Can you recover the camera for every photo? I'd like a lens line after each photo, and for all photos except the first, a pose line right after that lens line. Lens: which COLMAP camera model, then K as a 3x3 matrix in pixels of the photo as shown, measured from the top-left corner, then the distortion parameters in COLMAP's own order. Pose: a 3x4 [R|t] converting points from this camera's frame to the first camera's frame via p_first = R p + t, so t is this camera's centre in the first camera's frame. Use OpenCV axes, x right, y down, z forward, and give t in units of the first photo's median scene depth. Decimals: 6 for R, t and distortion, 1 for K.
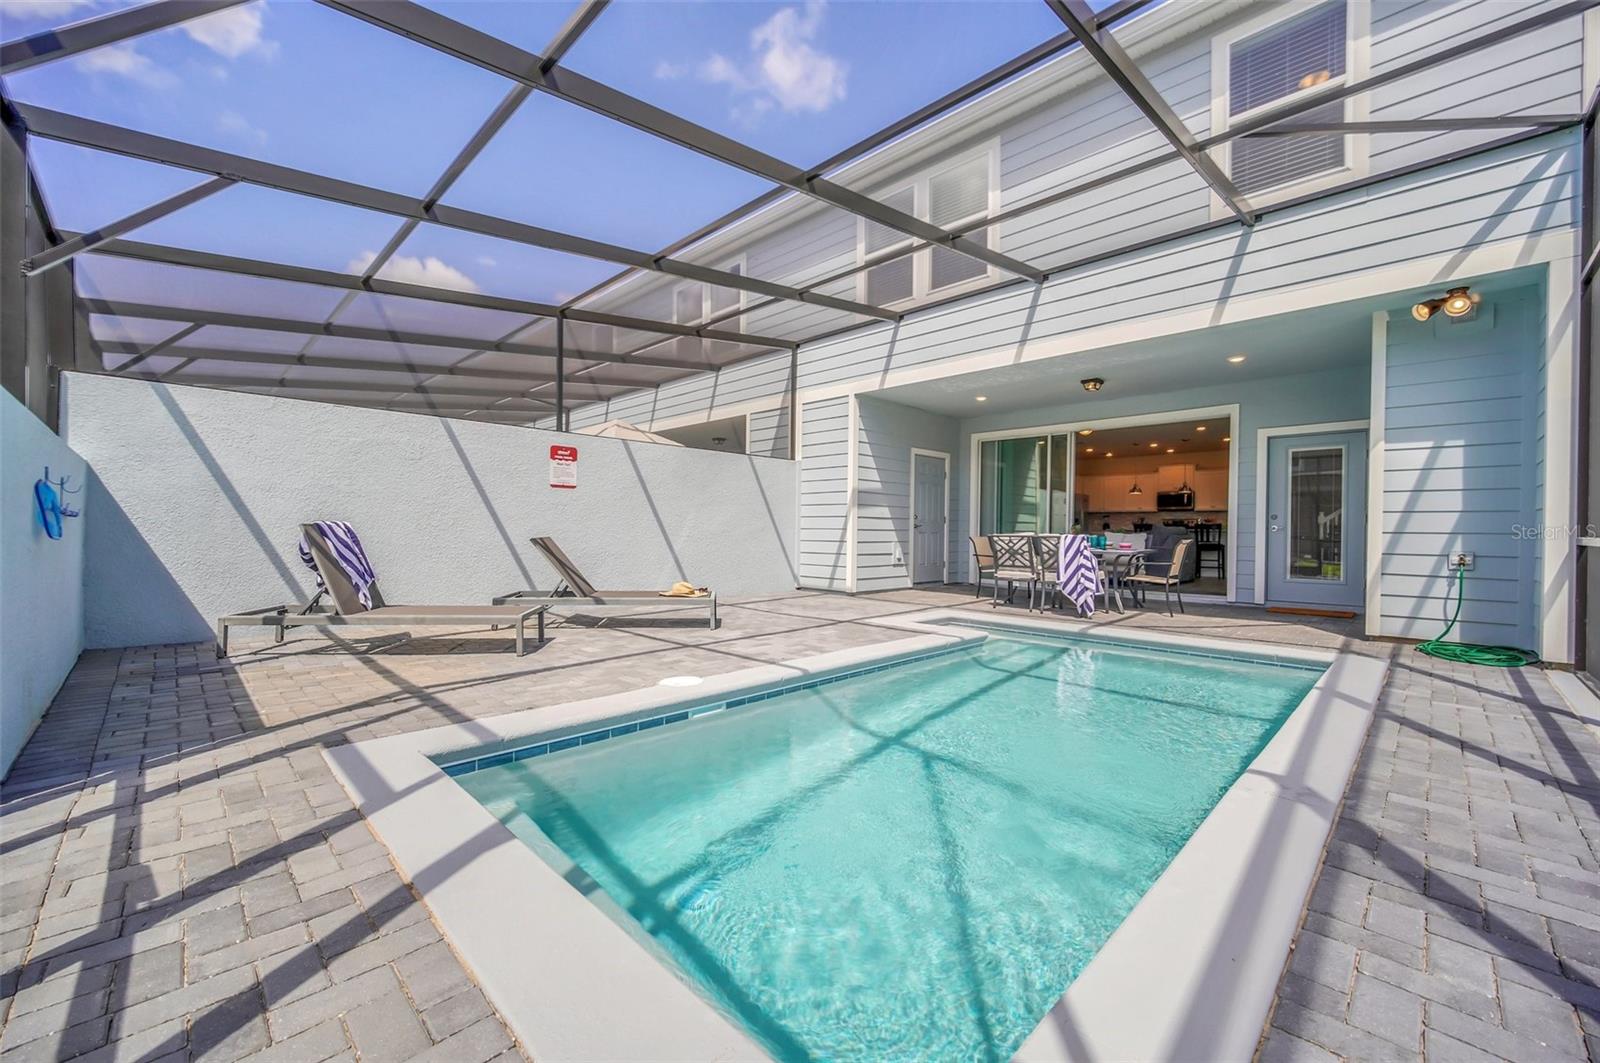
lens RADIAL K [[661.1, 0, 800.9], [0, 661.1, 556.1], [0, 0, 1]] dist [0.000623, -0.000022]
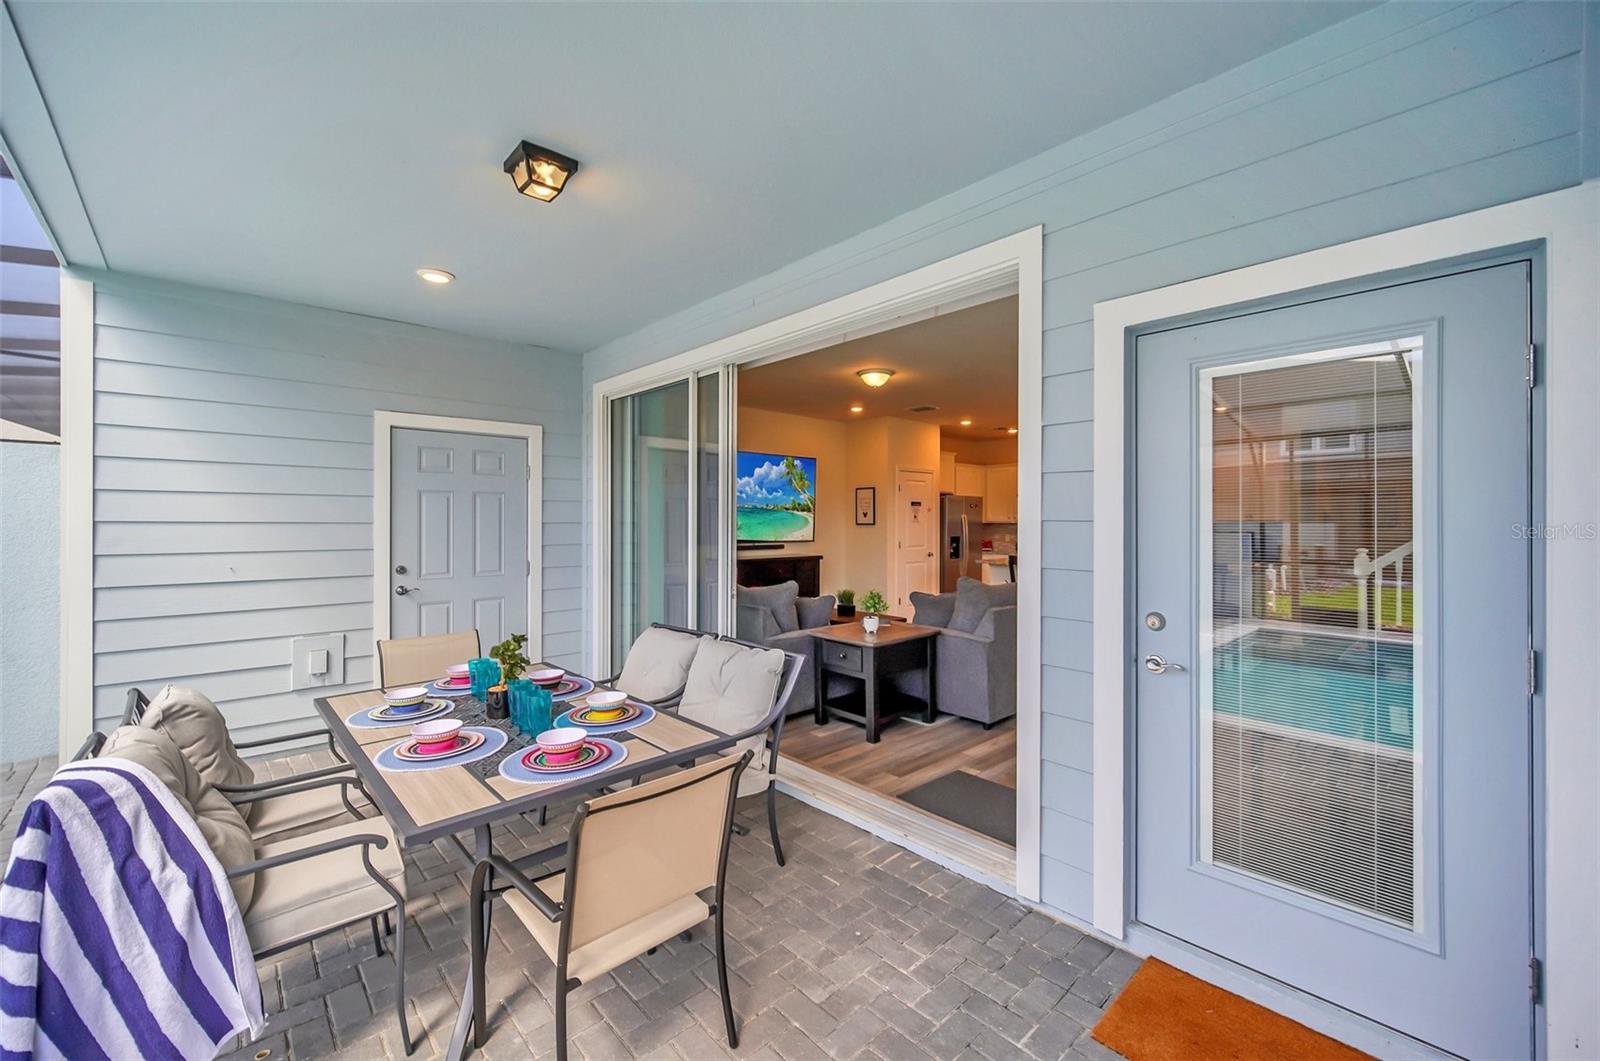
lens RADIAL K [[680.6, 0, 800.0], [0, 680.6, 530.5], [0, 0, 1]] dist [0.002242, 0.000256]
pose [[0.998745, -0.010689, -0.048937, 0.565103], [0.009341, 0.999572, -0.027707, -0.085562], [0.049212, 0.027215, 0.998417, 0.687118]]
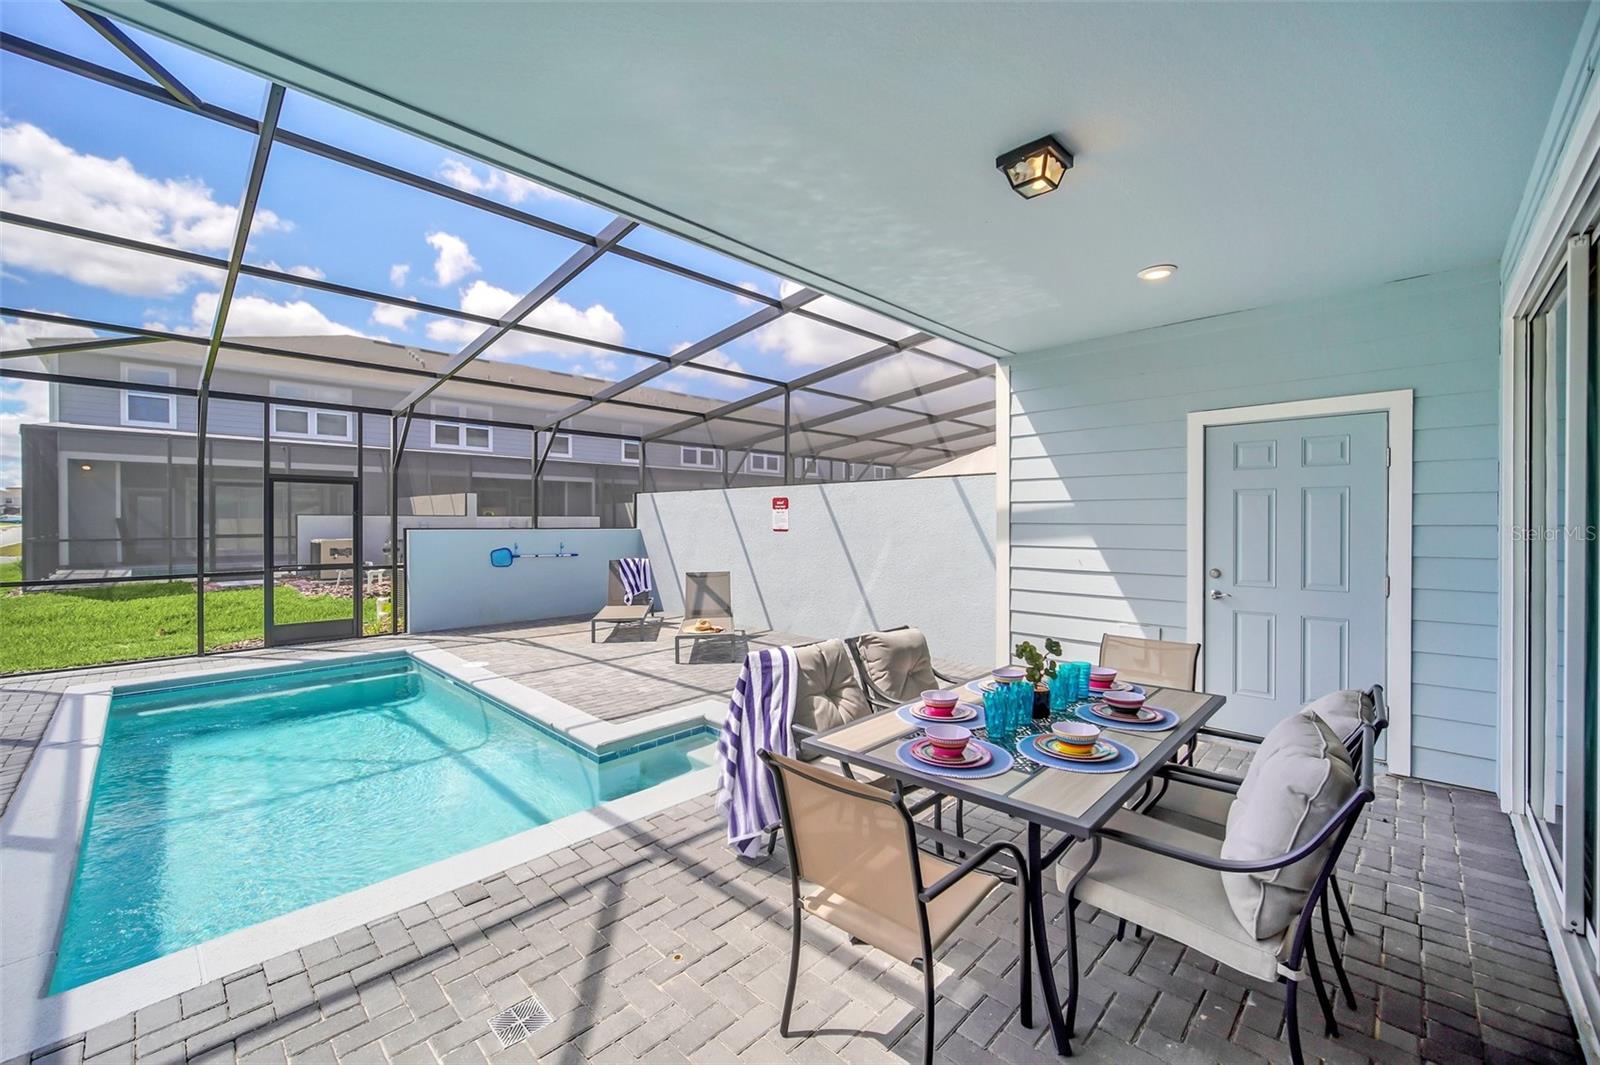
lens RADIAL K [[668.3, 0, 787.8], [0, 668.3, 522.1], [0, 0, 1]] dist [-0.001586, -0.000530]
pose [[-0.034619, -0.011126, -0.999339, 0.747652], [-0.039754, 0.999162, -0.009746, -0.094010], [0.998610, 0.039390, -0.035032, 0.909501]]
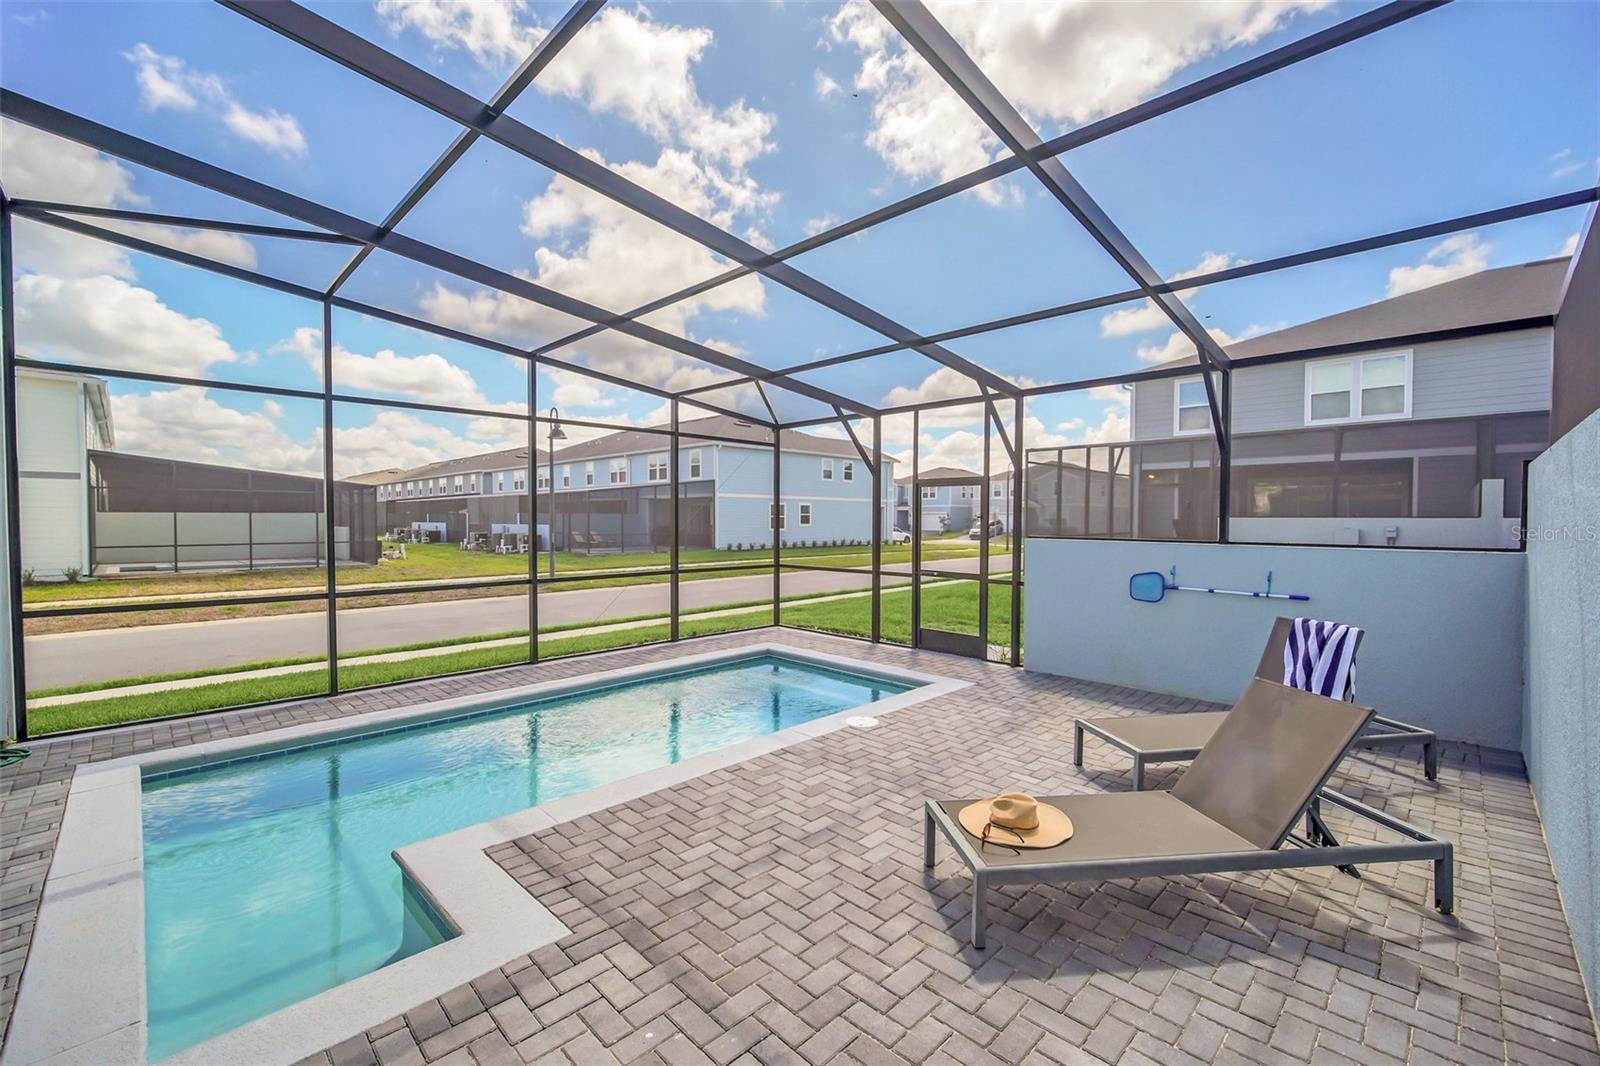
lens RADIAL K [[648.2, 0, 787.5], [0, 648.2, 537.2], [0, 0, 1]] dist [-0.001812, 0.000220]
pose [[-0.999248, -0.016295, 0.035177, -0.024408], [-0.013858, 0.997558, 0.068448, -0.121967], [-0.036206, 0.067909, -0.997034, 1.096846]]
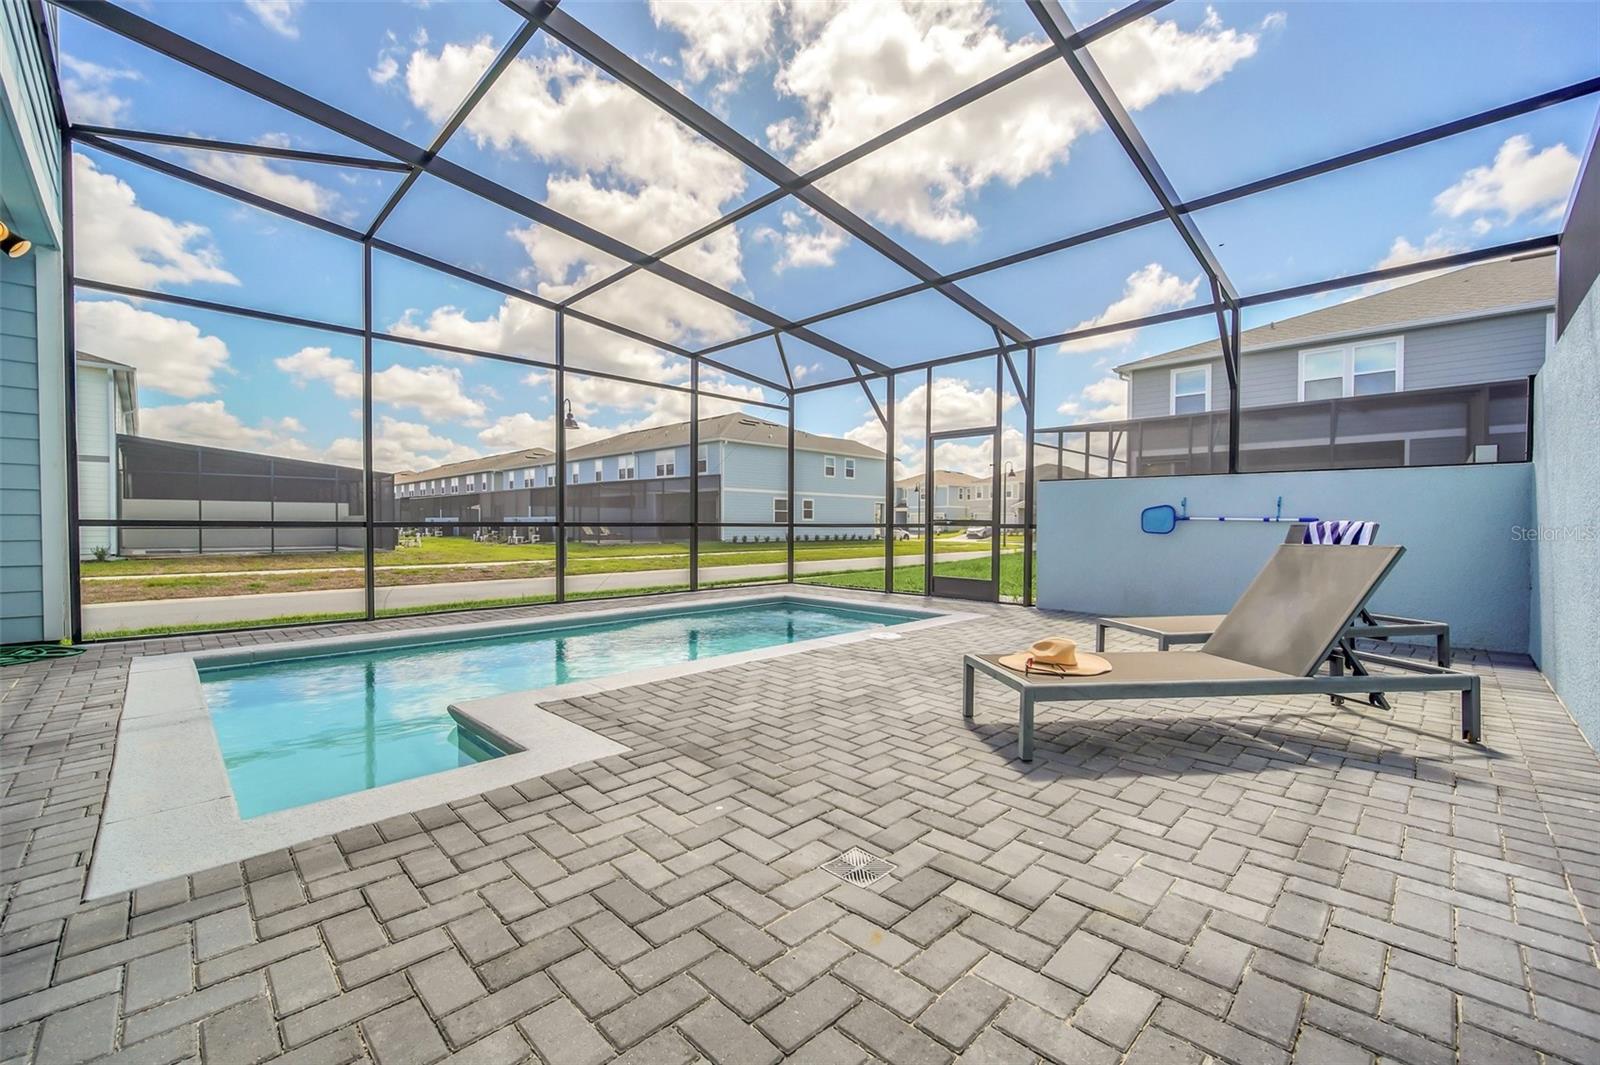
lens RADIAL K [[630.3, 0, 786.8], [0, 630.3, 534.9], [0, 0, 1]] dist [-0.001440, -0.000028]
pose [[-0.999084, -0.021006, 0.037289, -0.000808], [-0.018763, 0.998051, 0.059522, -0.041555], [-0.038467, 0.058768, -0.997530, 1.106917]]
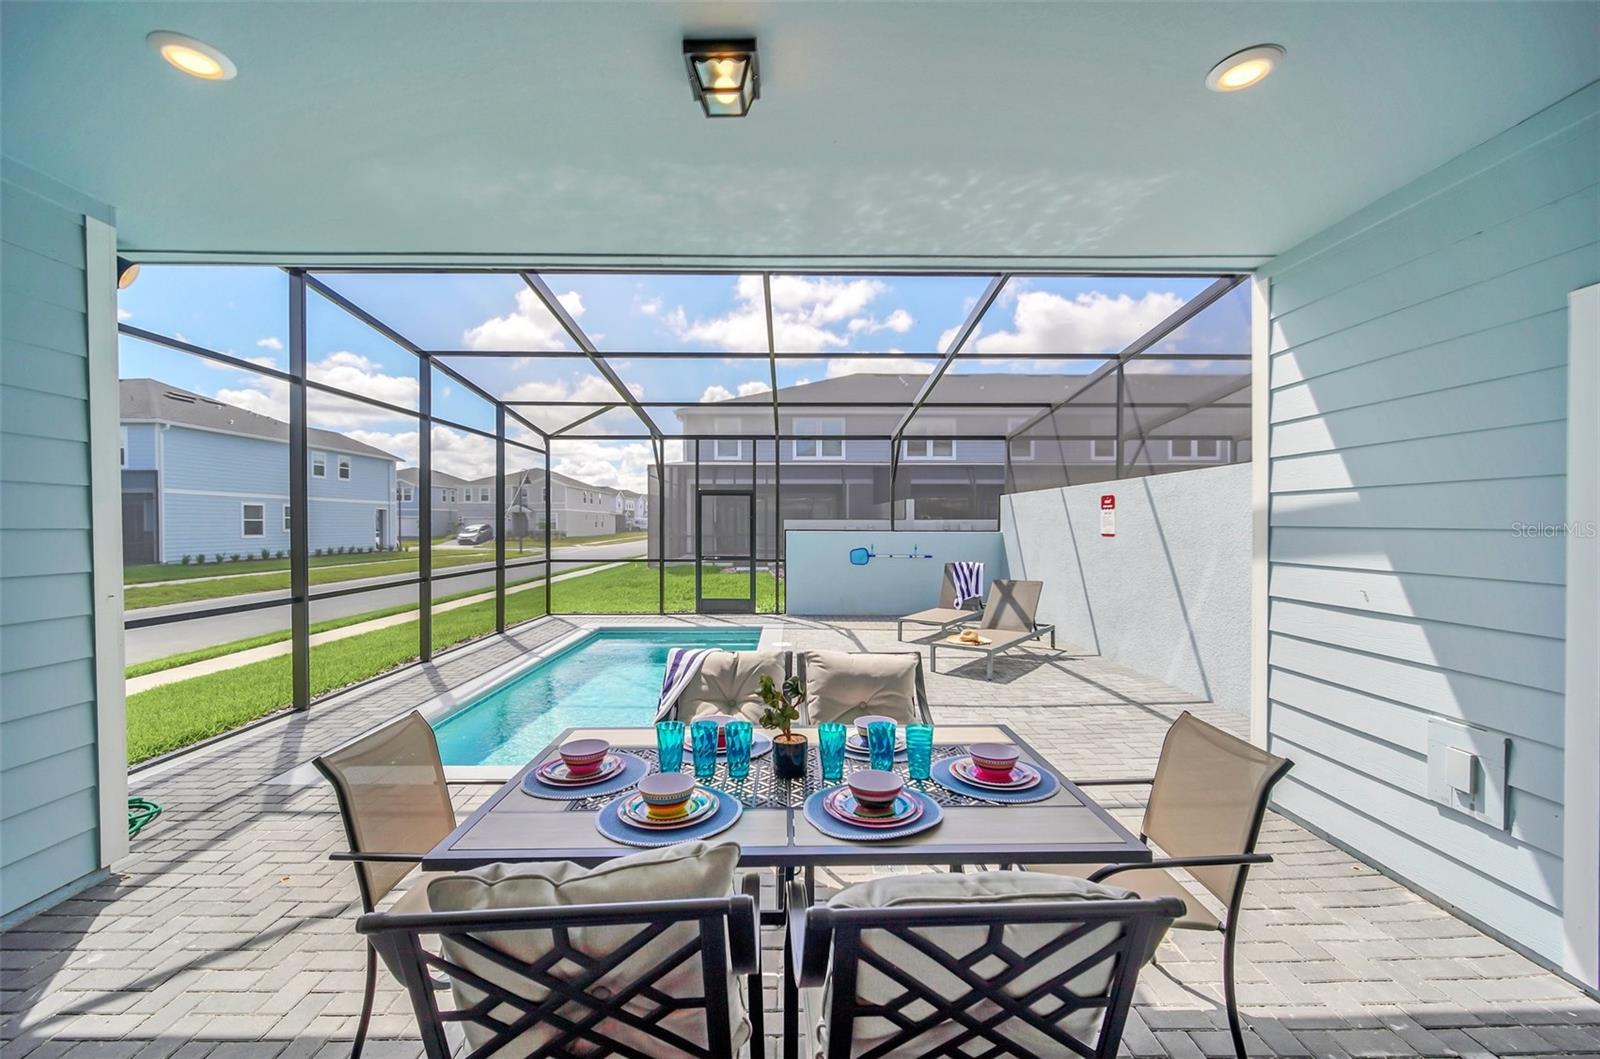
lens RADIAL K [[648.9, 0, 762.6], [0, 648.9, 528.4], [0, 0, 1]] dist [-0.001804, -0.000118]
pose [[-0.746652, -0.008937, -0.665155, 0.588641], [-0.036104, 0.998980, 0.027105, -0.106335], [0.664235, 0.044252, -0.746213, 1.192354]]
